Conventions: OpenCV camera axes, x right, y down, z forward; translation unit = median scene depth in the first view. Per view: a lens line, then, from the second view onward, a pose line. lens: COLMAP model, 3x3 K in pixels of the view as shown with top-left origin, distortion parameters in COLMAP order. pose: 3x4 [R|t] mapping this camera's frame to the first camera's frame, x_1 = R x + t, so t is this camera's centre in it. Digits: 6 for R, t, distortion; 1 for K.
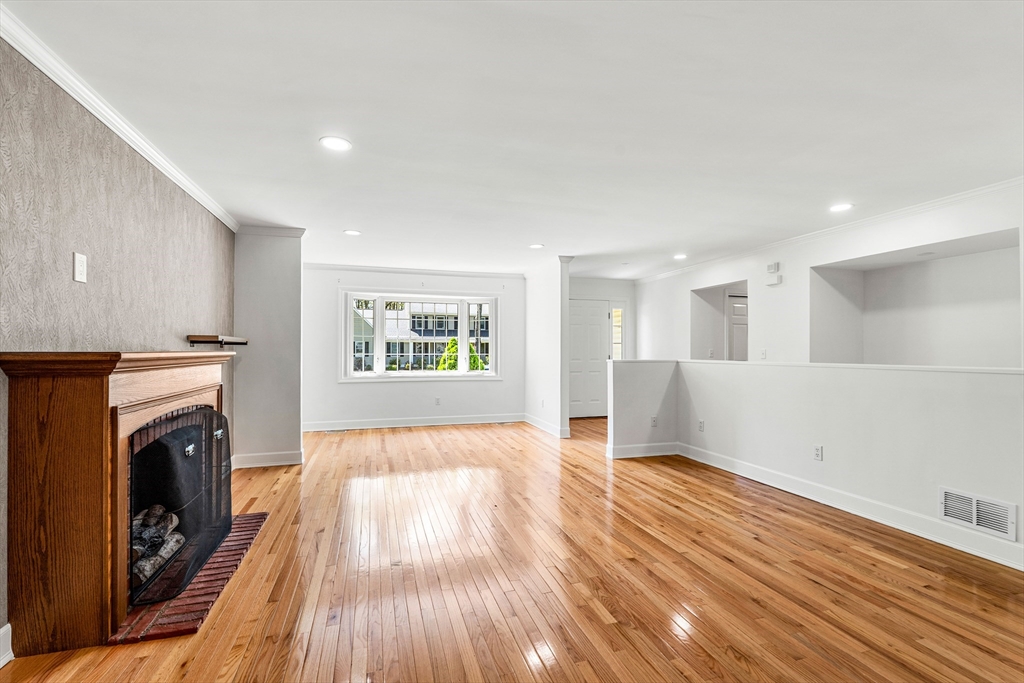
lens RADIAL K [[453.6, 0, 512.5], [0, 453.6, 348.8], [0, 0, 1]] dist [-0.005520, -0.000058]
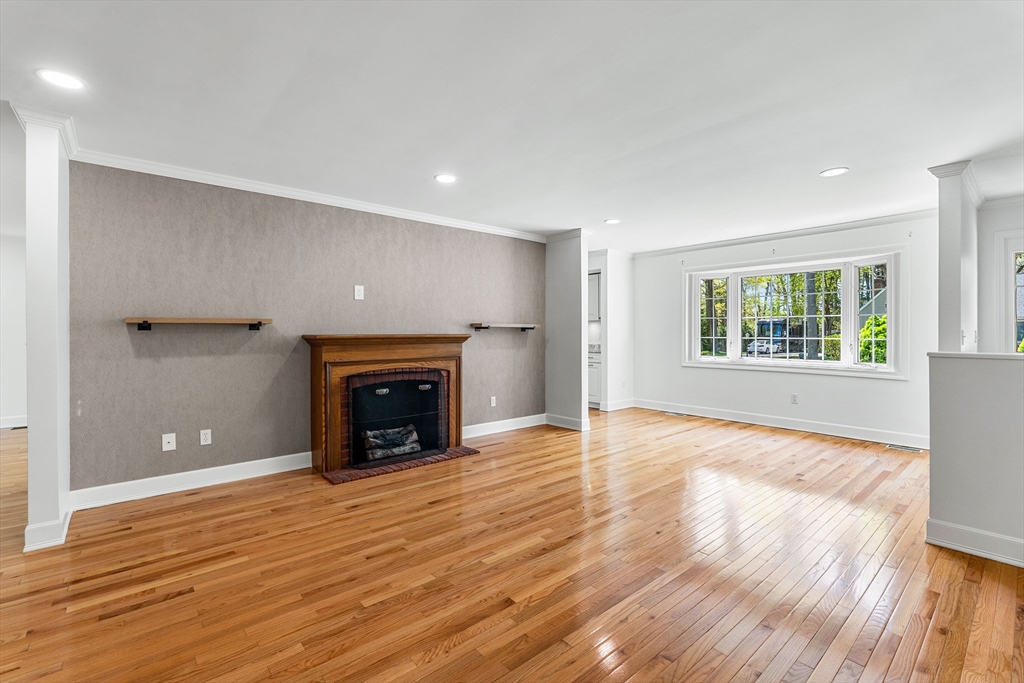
lens RADIAL K [[453.6, 0, 509.5], [0, 453.6, 336.1], [0, 0, 1]] dist [-0.005520, -0.000058]
pose [[0.400439, 0.006573, -0.916300, 0.701623], [0.003984, 0.999952, 0.008914, -0.001612], [0.916315, -0.007220, 0.400394, 0.493142]]
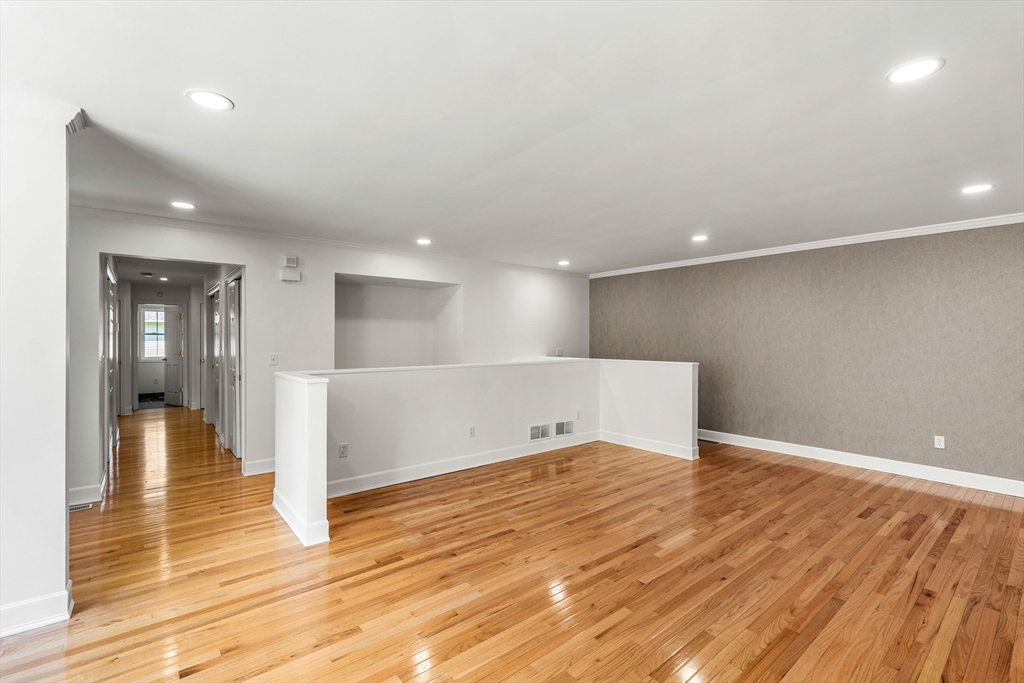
lens RADIAL K [[453.6, 0, 509.5], [0, 453.6, 340.2], [0, 0, 1]] dist [-0.005520, -0.000058]
pose [[-0.379025, -0.001237, 0.925386, -0.610092], [-0.005805, 0.999983, -0.001041, -0.039282], [-0.925368, -0.005766, -0.379026, 1.405700]]
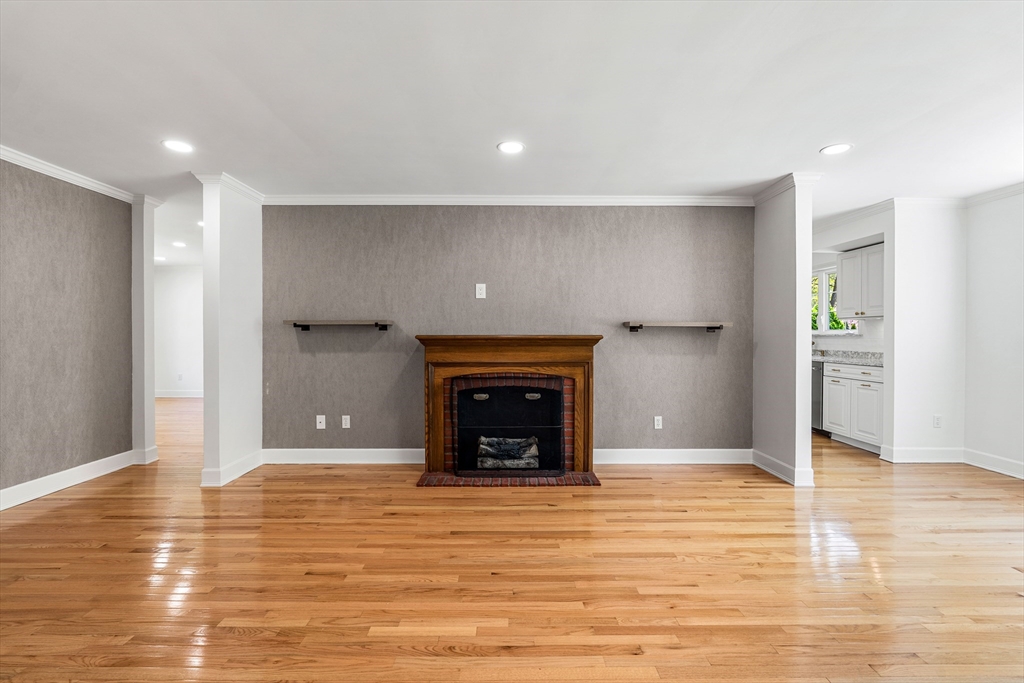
lens RADIAL K [[453.6, 0, 508.6], [0, 453.6, 338.6], [0, 0, 1]] dist [-0.005520, -0.000058]
pose [[-0.282833, 0.009503, -0.959122, 0.523037], [0.000614, 0.999953, 0.009726, 0.001364], [0.959169, 0.002162, -0.282825, 1.013428]]
